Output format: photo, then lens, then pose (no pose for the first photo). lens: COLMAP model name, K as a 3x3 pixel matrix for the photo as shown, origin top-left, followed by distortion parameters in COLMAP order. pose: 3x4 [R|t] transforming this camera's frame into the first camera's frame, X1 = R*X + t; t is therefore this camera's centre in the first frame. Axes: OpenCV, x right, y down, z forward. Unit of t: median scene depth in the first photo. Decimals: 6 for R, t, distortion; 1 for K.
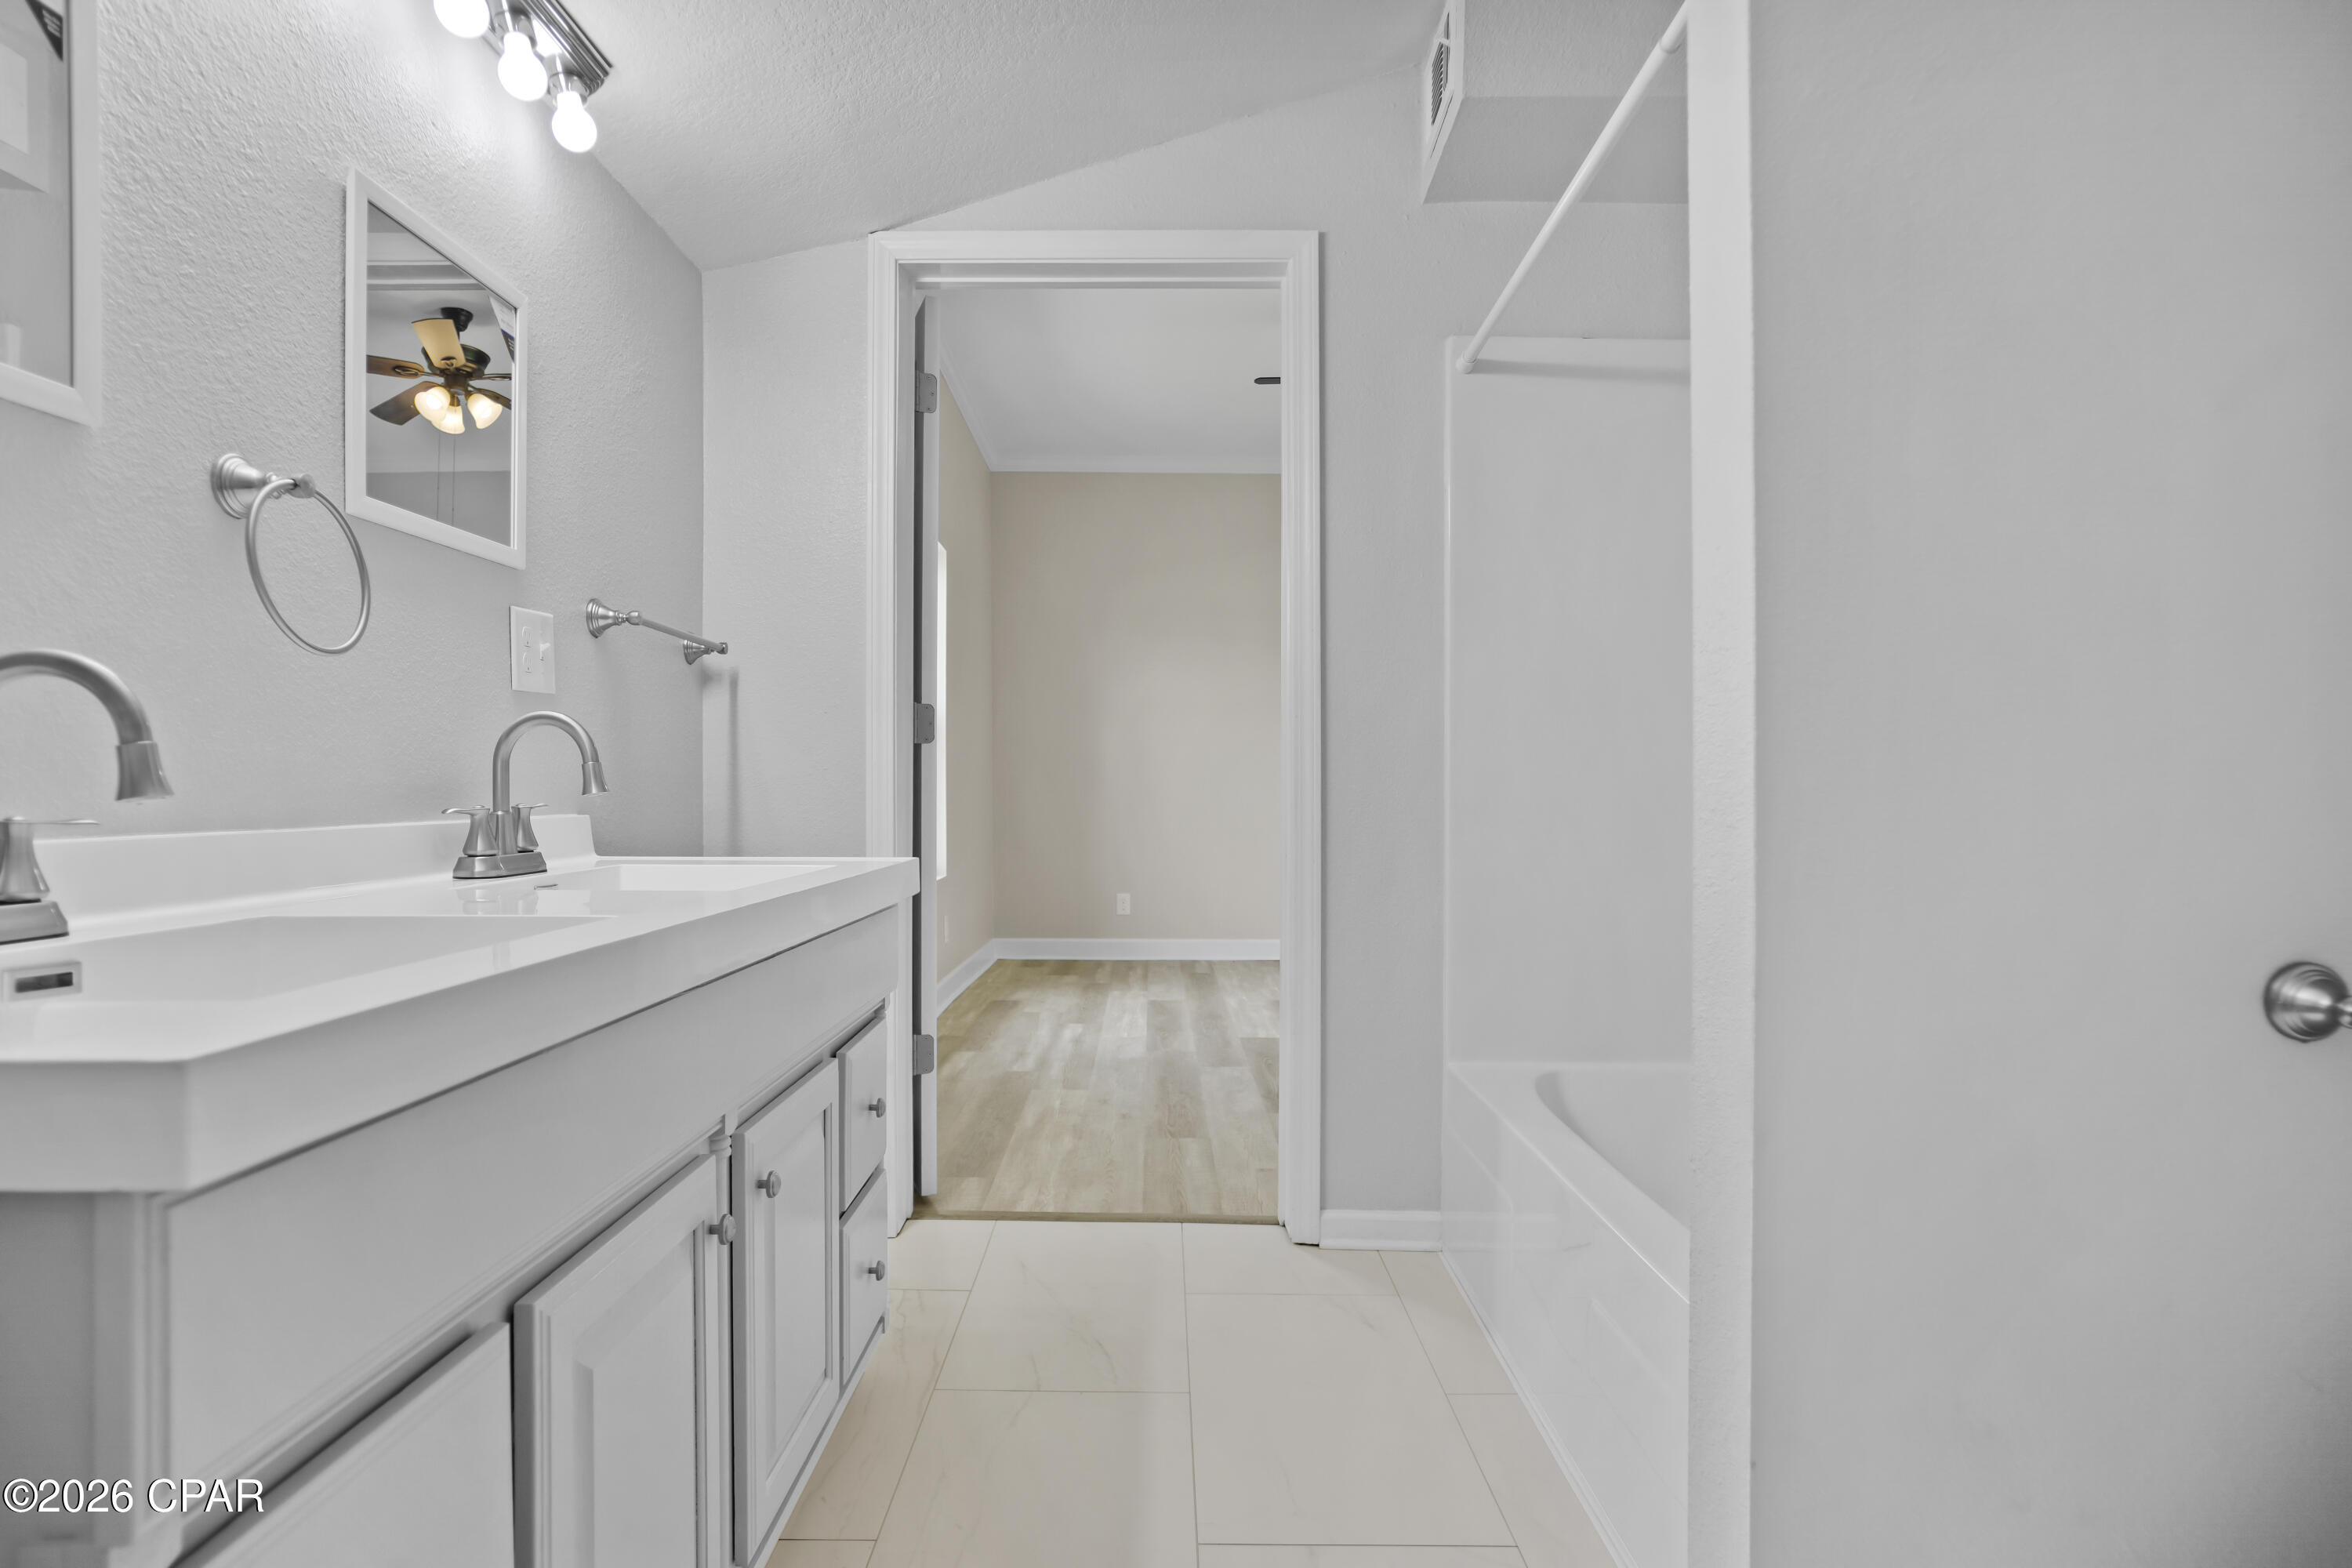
lens RADIAL K [[1277.8, 0, 1169.8], [0, 1277.8, 780.1], [0, 0, 1]] dist [-0.022706, 0.010981]
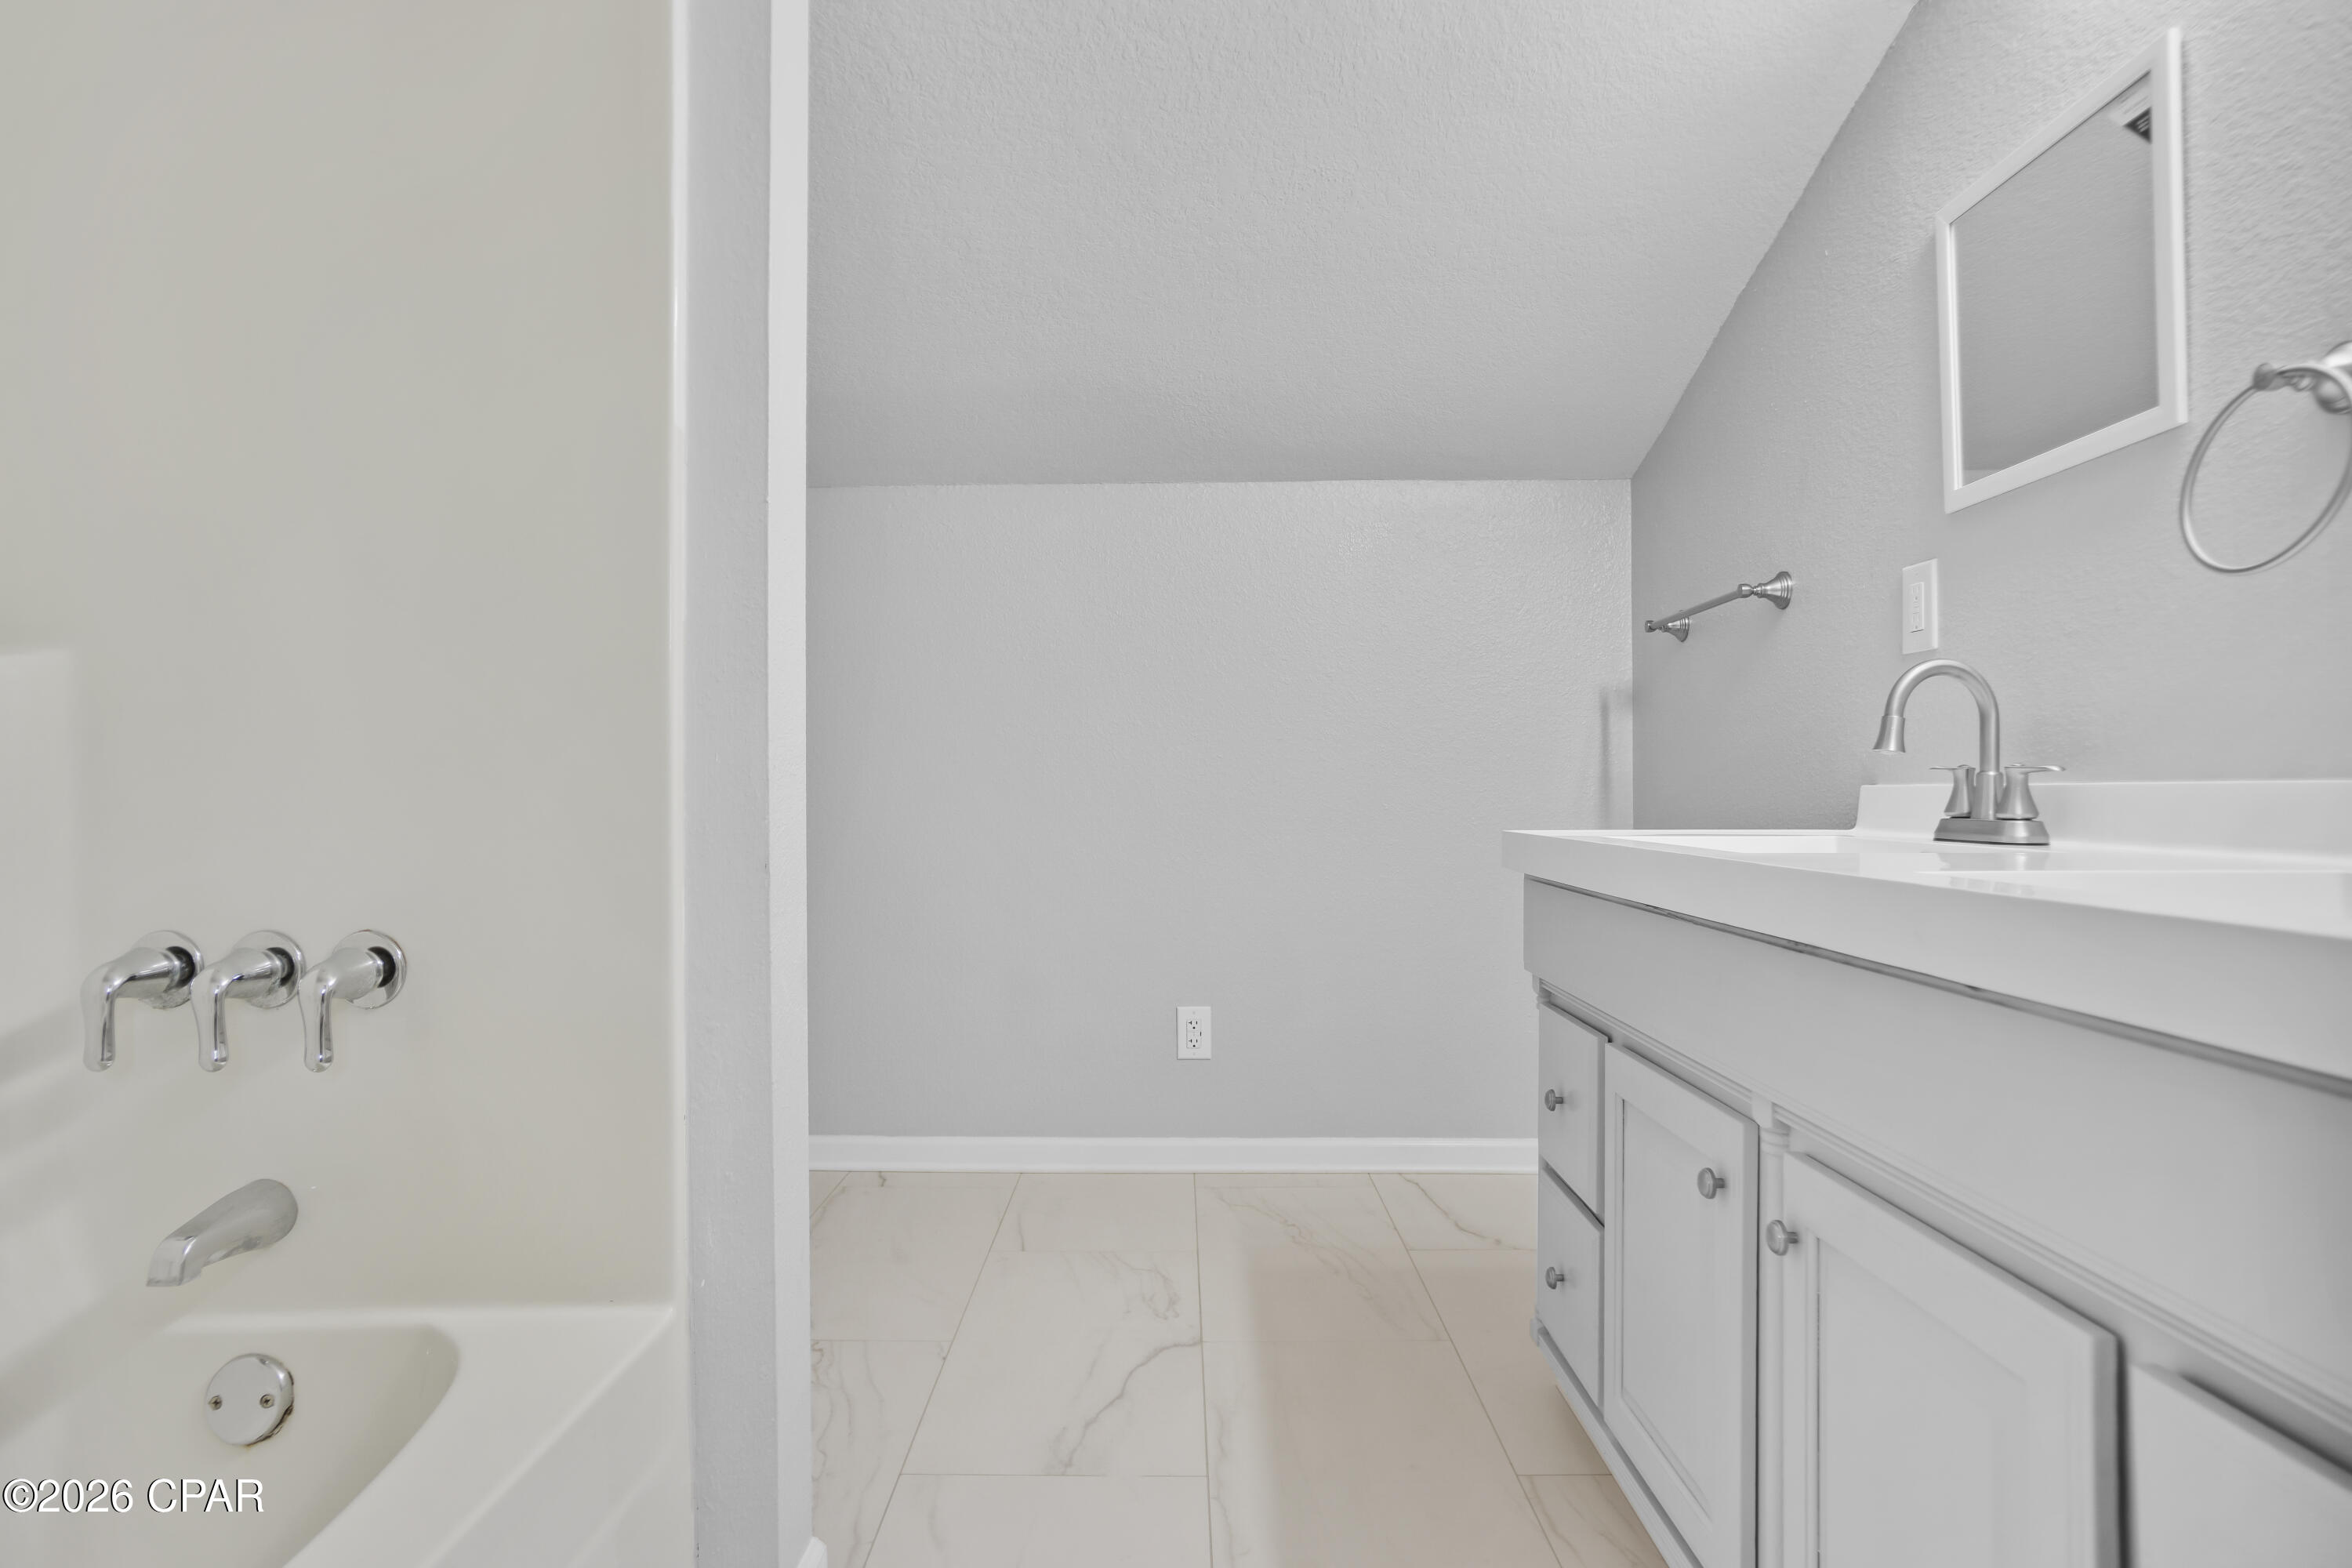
lens RADIAL K [[1315.7, 0, 1181.6], [0, 1315.7, 793.9], [0, 0, 1]] dist [-0.056108, 0.033909]
pose [[-0.999986, -0.003640, -0.003789, 0.039734], [-0.003614, 0.999969, -0.007033, 0.046665], [0.003814, -0.007020, -0.999968, 1.509799]]
